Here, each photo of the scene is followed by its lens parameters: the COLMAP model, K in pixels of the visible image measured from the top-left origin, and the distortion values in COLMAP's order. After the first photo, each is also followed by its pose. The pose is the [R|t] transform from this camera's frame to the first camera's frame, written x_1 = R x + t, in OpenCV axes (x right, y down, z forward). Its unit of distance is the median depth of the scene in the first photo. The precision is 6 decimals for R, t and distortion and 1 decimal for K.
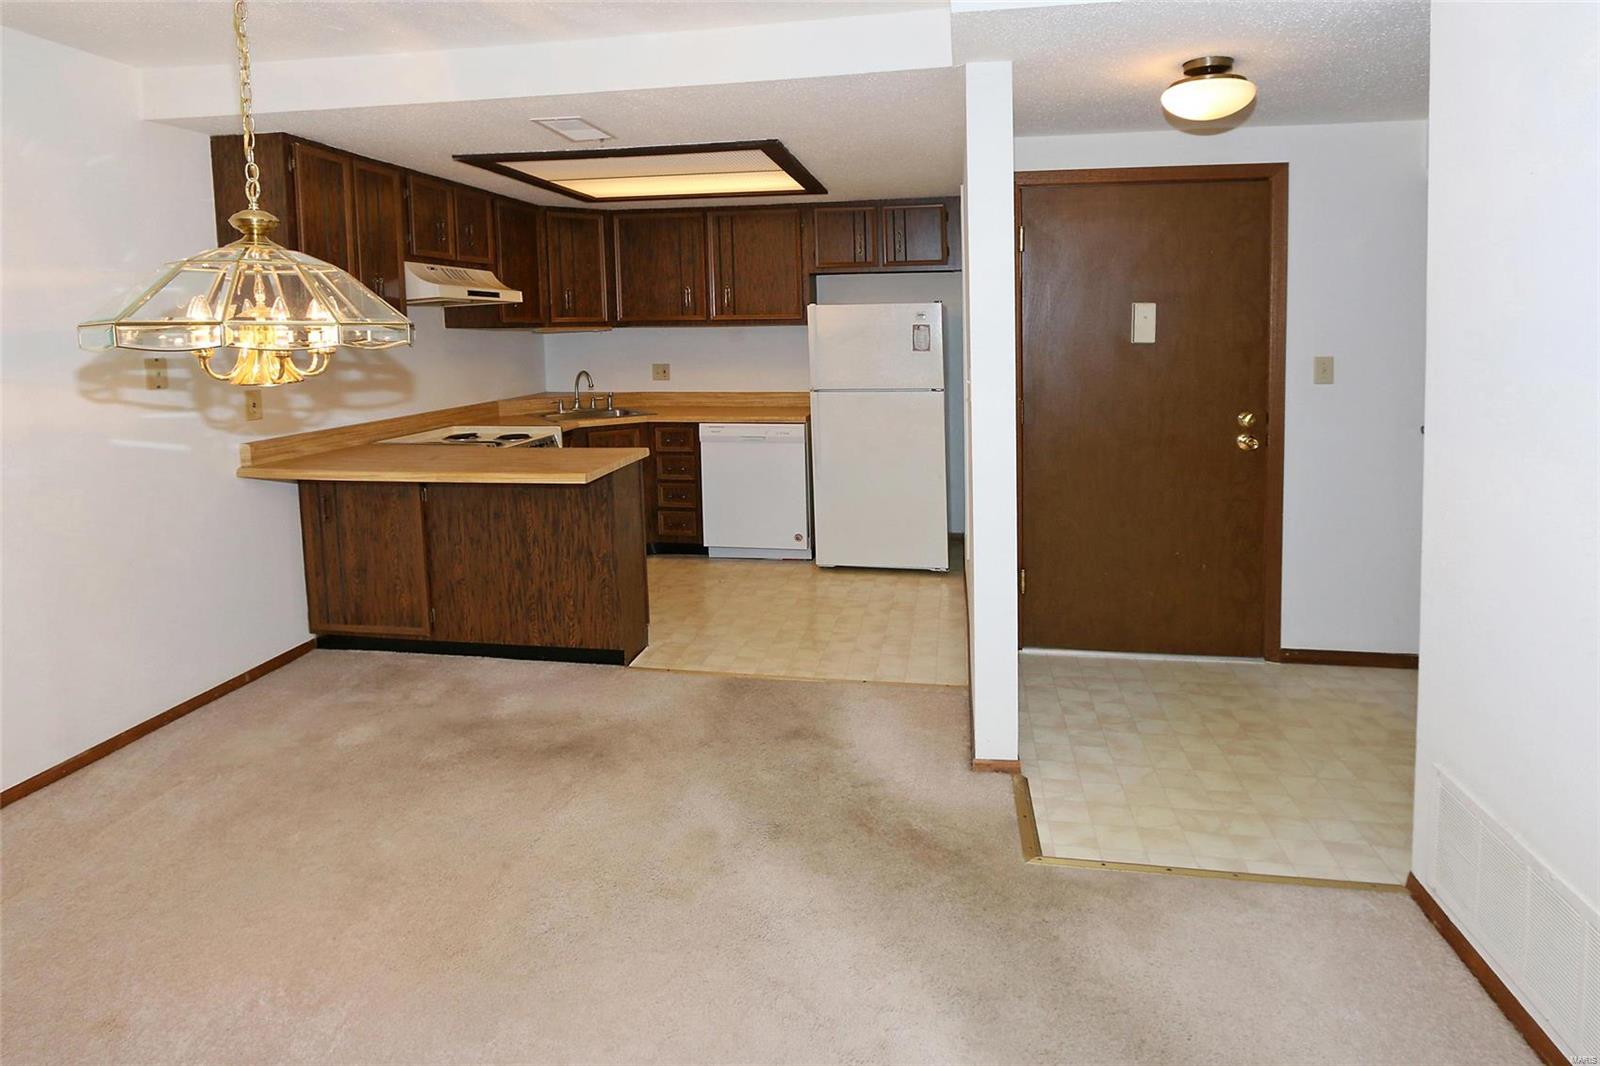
lens RADIAL K [[870.1, 0, 863.1], [0, 870.1, 420.0], [0, 0, 1]] dist [-0.018926, 0.000564]
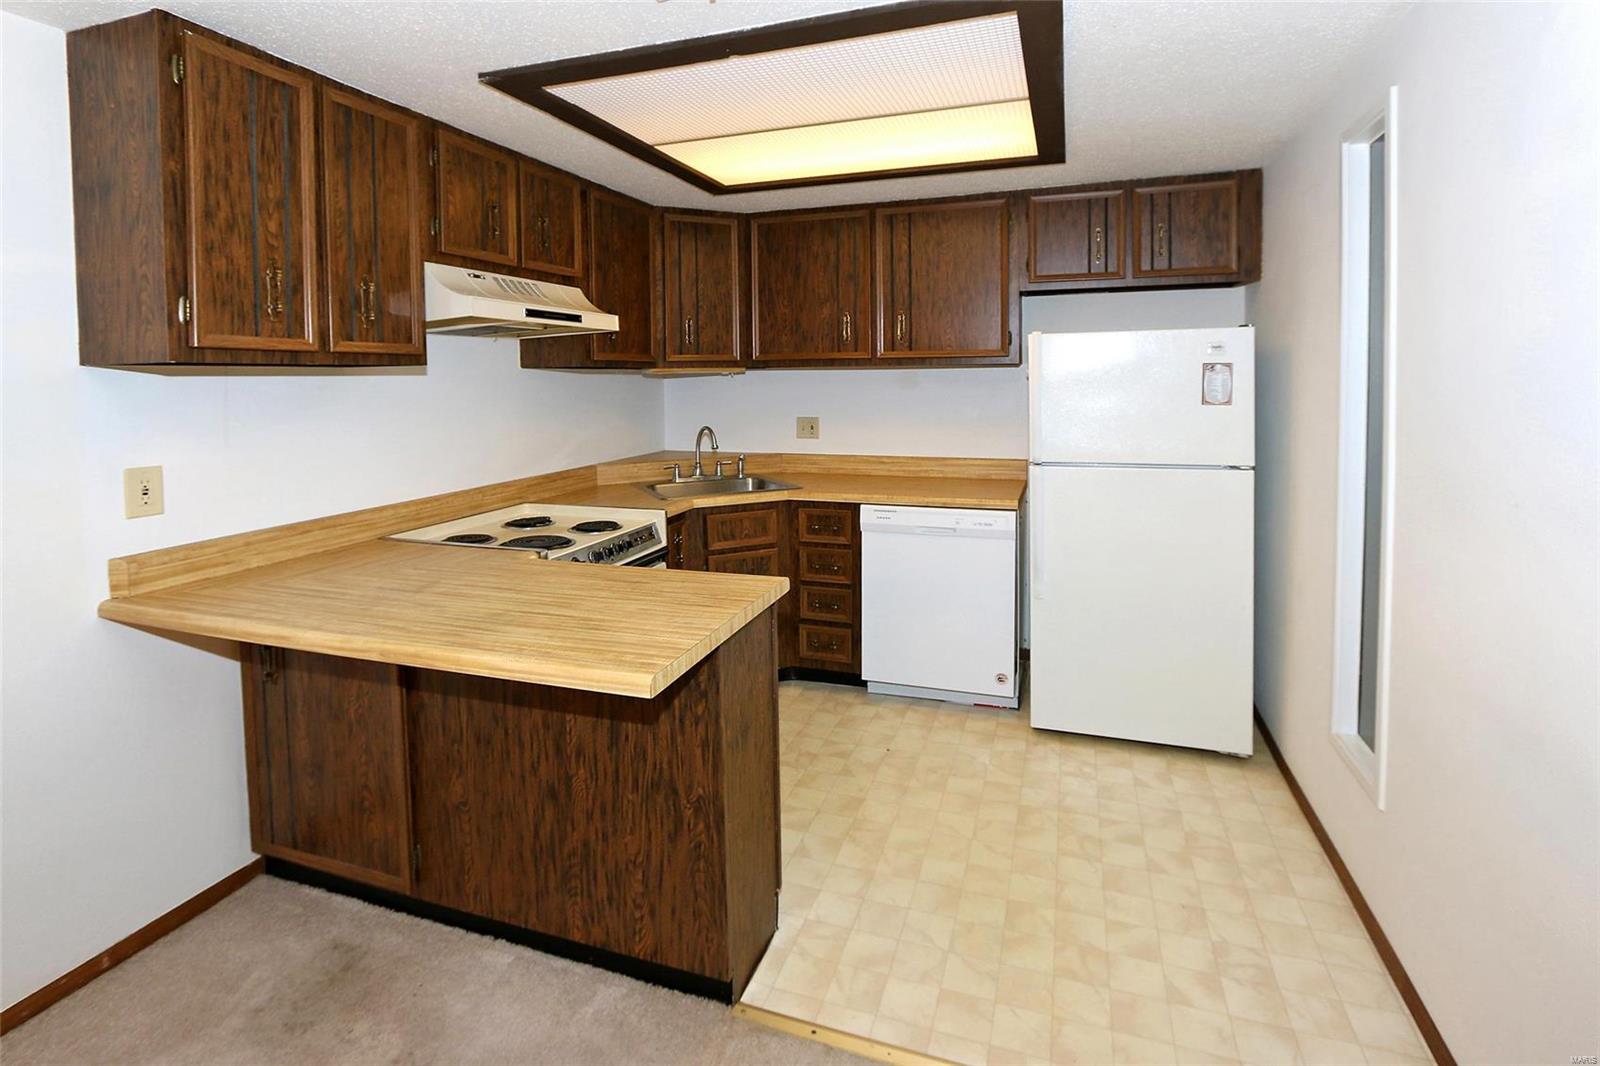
lens RADIAL K [[781.8, 0, 807.2], [0, 781.8, 405.1], [0, 0, 1]] dist [-0.001410, -0.000152]
pose [[0.975427, 0.009522, -0.220116, -0.094772], [-0.024186, 0.997655, -0.064020, -0.035582], [0.218990, 0.067770, 0.973371, 0.382647]]
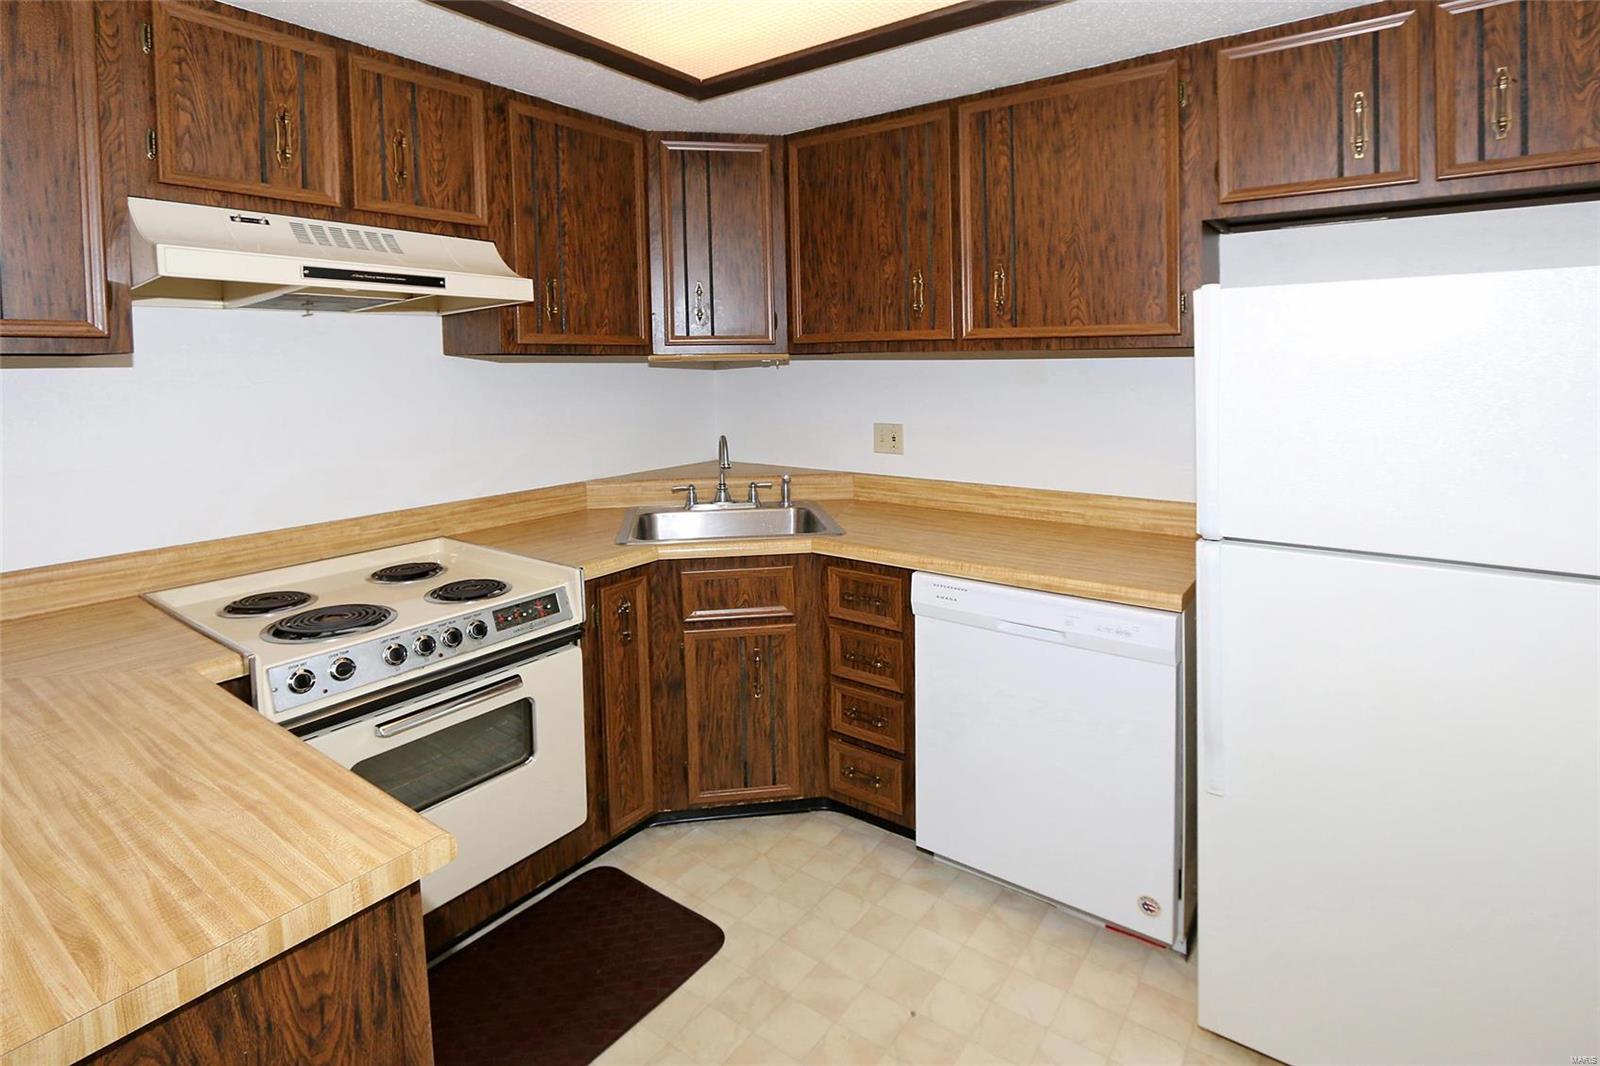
lens RADIAL K [[771.3, 0, 806.5], [0, 771.3, 385.7], [0, 0, 1]] dist [-0.009227, 0.000243]
pose [[0.858011, 0.019906, -0.513245, -0.037297], [-0.056378, 0.996861, -0.055587, -0.066862], [0.510528, 0.076629, 0.856440, 0.648011]]
